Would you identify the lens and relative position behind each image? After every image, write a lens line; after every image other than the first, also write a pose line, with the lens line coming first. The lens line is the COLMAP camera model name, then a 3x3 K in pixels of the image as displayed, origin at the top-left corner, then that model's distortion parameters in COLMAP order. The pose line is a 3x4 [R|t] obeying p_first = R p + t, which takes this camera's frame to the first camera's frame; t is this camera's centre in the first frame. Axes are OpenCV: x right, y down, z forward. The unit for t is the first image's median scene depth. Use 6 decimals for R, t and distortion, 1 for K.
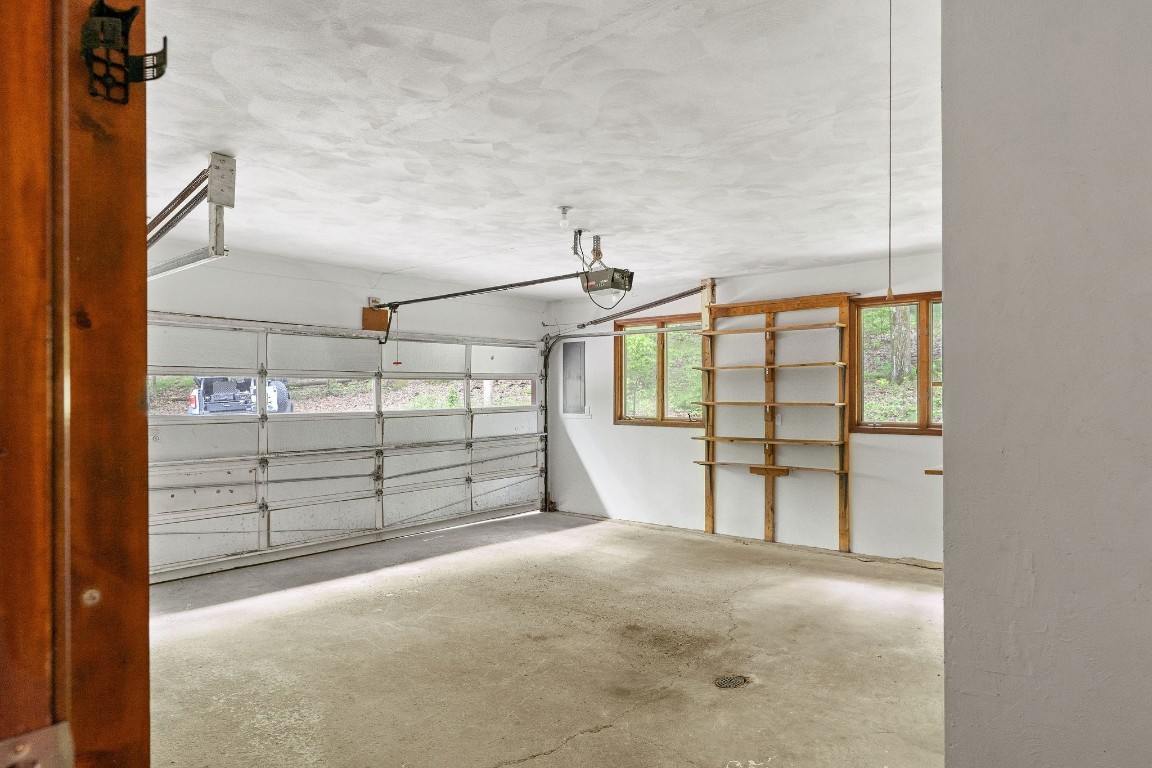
lens RADIAL K [[696.1, 0, 574.0], [0, 696.1, 393.1], [0, 0, 1]] dist [-0.001209, 0.001934]
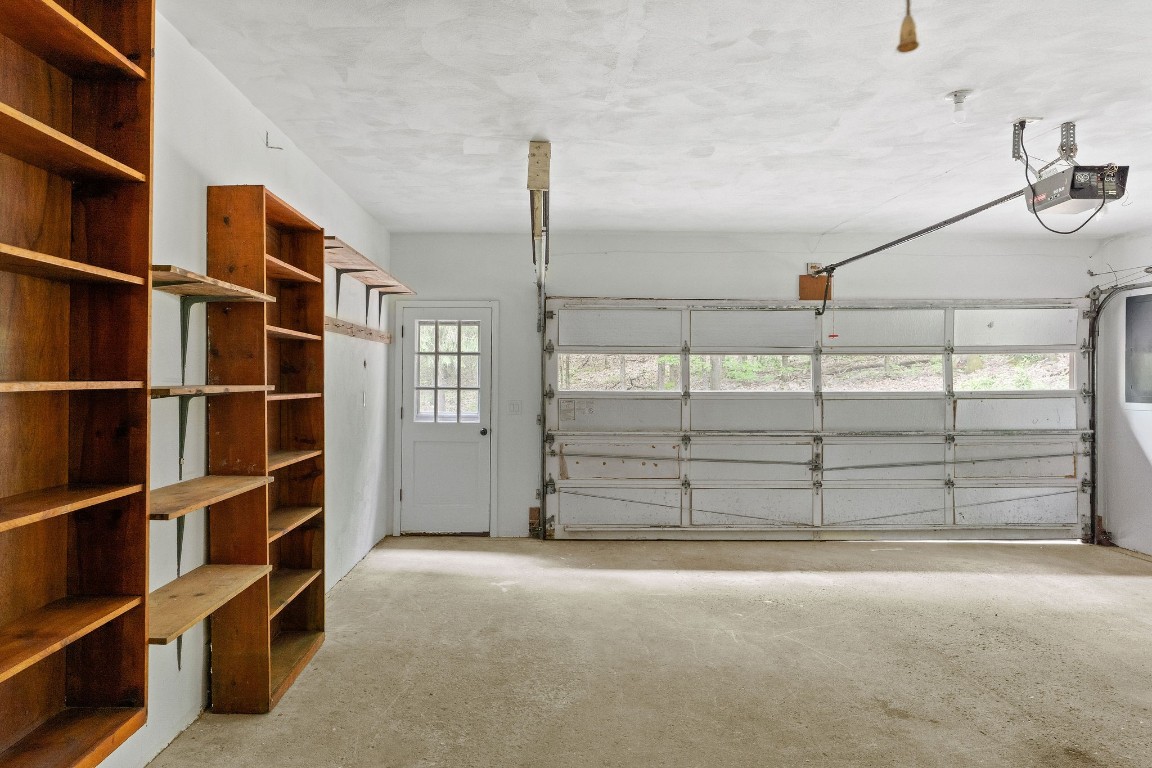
lens RADIAL K [[696.1, 0, 574.2], [0, 696.1, 372.4], [0, 0, 1]] dist [-0.001209, 0.001934]
pose [[0.648517, -0.002830, -0.761195, 0.215075], [-0.004388, 0.999963, -0.007456, 0.010850], [0.761188, 0.008176, 0.648480, 0.226813]]
